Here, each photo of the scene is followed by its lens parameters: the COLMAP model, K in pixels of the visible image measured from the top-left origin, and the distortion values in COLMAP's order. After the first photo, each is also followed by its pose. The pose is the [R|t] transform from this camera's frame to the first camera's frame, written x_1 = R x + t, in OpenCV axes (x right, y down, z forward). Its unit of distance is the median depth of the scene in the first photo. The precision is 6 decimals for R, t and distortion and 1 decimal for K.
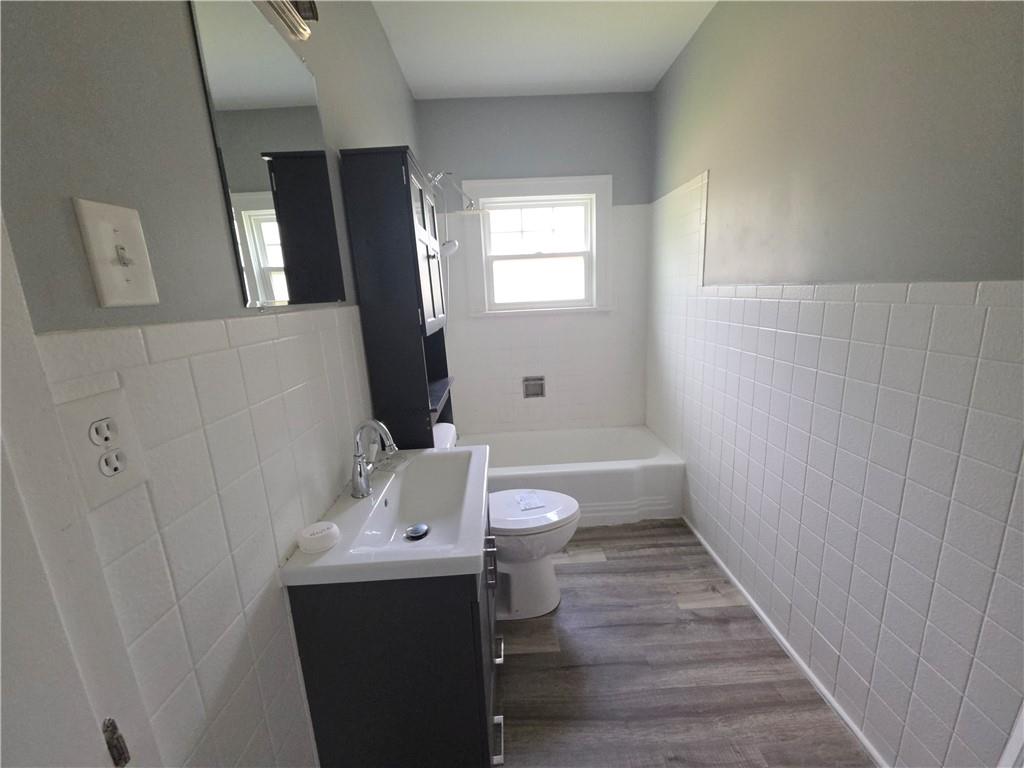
lens RADIAL K [[409.2, 0, 513.4], [0, 409.2, 383.7], [0, 0, 1]] dist [0.002008, -0.003178]
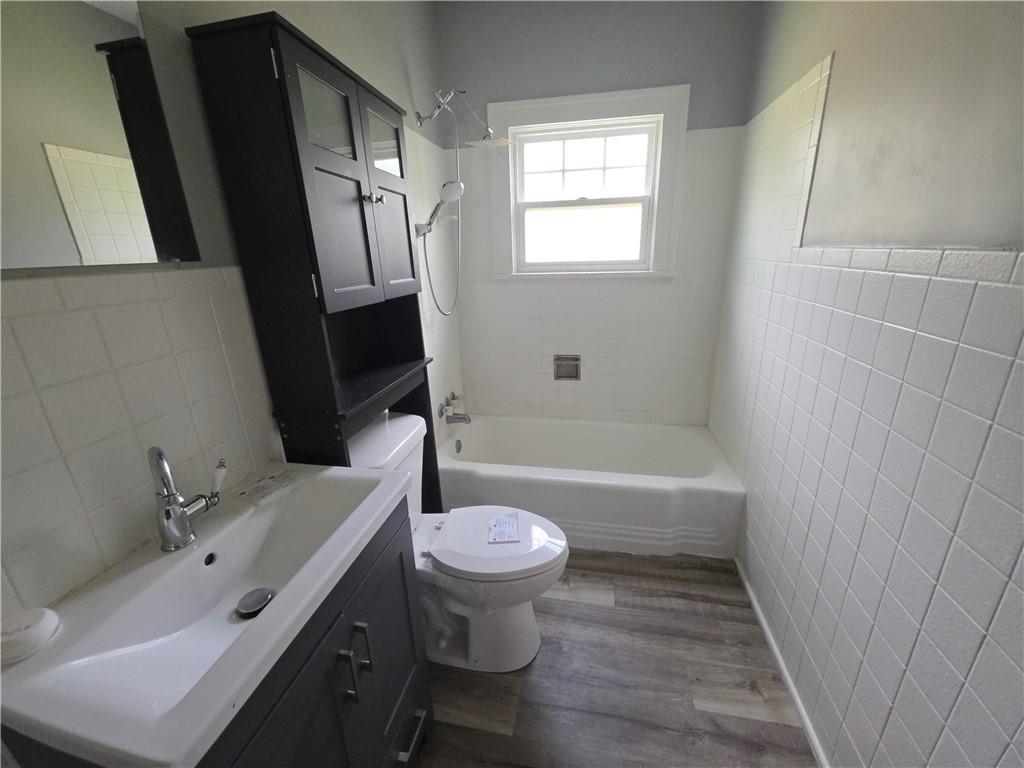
lens RADIAL K [[409.2, 0, 511.8], [0, 409.2, 382.2], [0, 0, 1]] dist [0.002008, -0.003178]
pose [[0.975143, 0.086099, -0.204165, 0.155732], [-0.065590, 0.992287, 0.105187, -0.058403], [0.211647, -0.089181, 0.973269, 0.231490]]
